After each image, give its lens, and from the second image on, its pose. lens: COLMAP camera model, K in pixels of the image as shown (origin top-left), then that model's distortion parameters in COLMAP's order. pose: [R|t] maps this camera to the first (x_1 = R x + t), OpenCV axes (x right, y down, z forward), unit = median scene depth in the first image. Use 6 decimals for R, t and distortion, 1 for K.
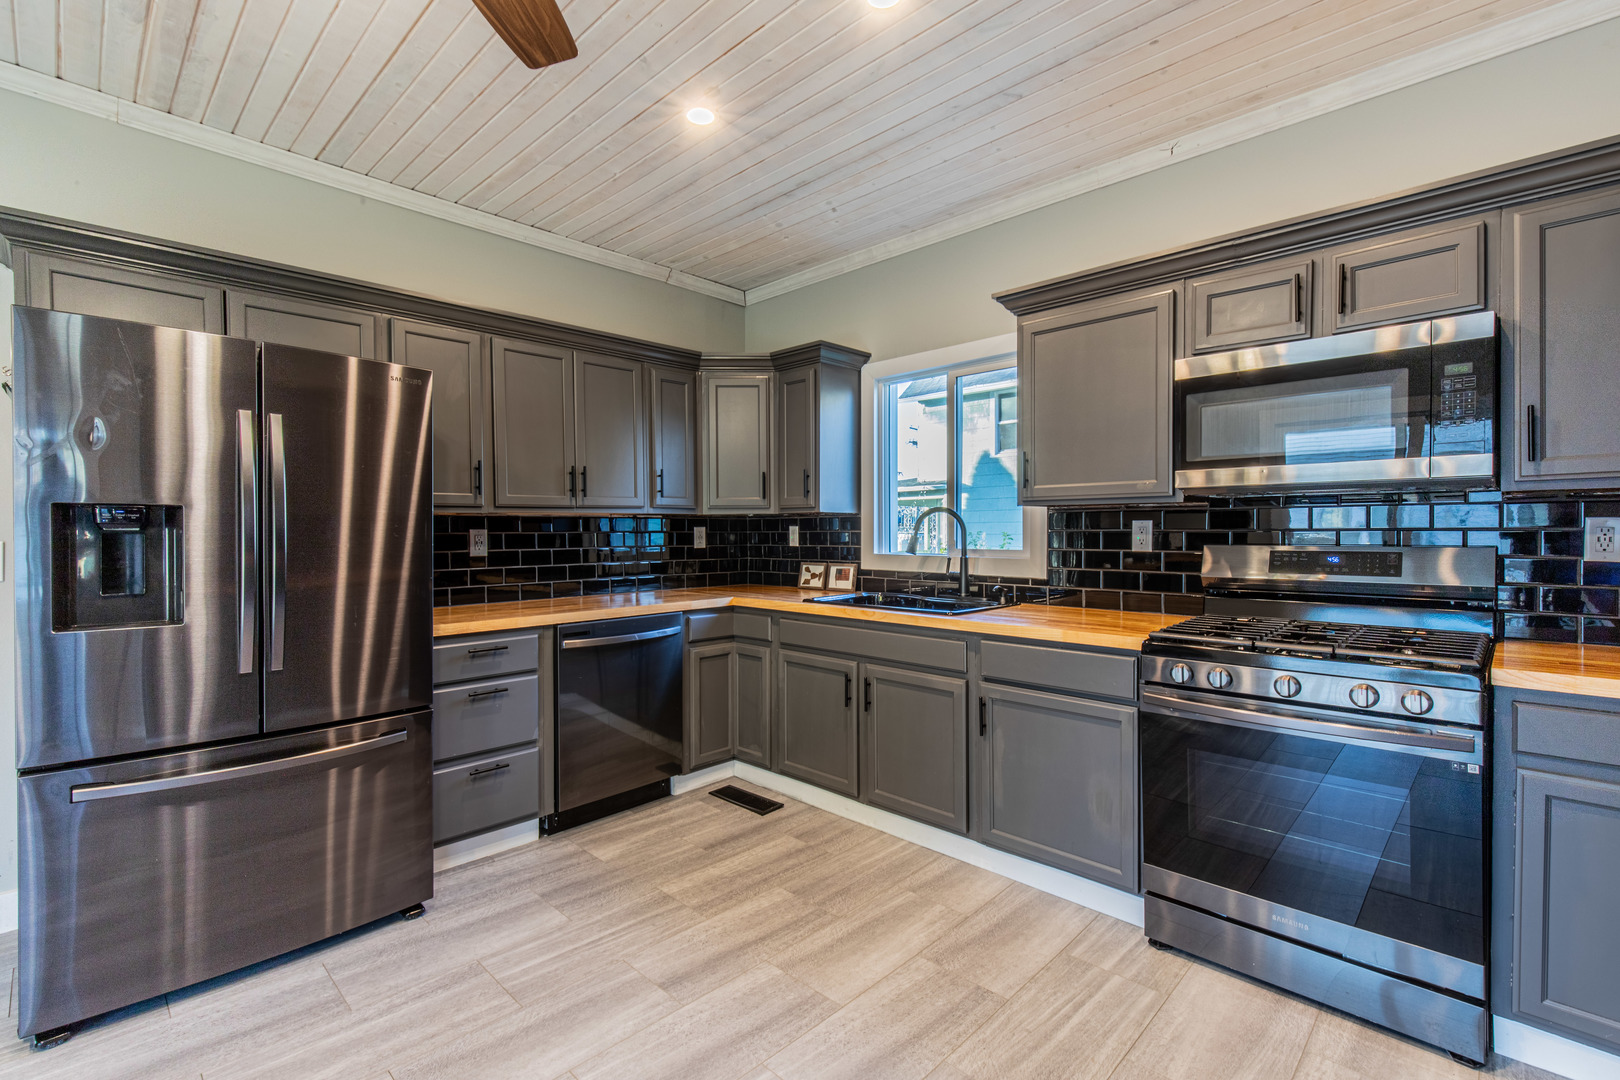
lens RADIAL K [[719.1, 0, 812.2], [0, 719.1, 539.1], [0, 0, 1]] dist [0.002749, 0.000364]
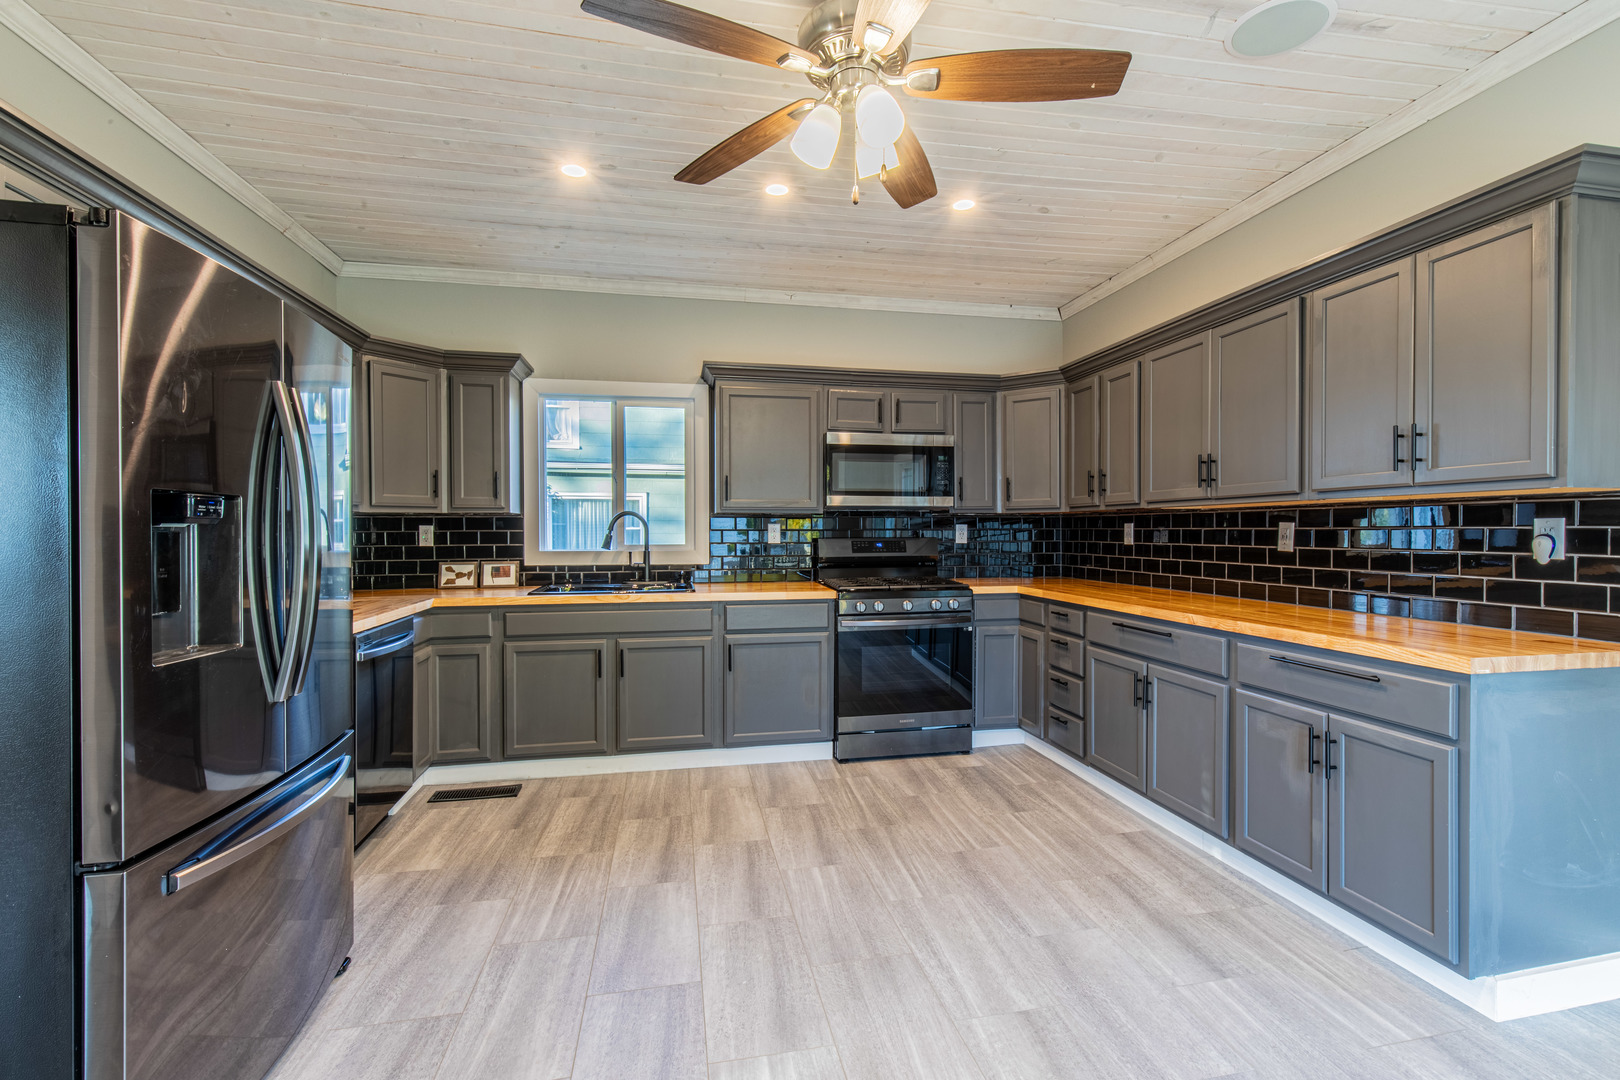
lens RADIAL K [[719.1, 0, 820.5], [0, 719.1, 534.7], [0, 0, 1]] dist [0.002749, 0.000364]
pose [[0.572871, -0.002844, 0.819641, -0.781124], [0.010228, 0.999941, -0.003679, 0.005141], [-0.819582, 0.010491, 0.572866, 0.016555]]
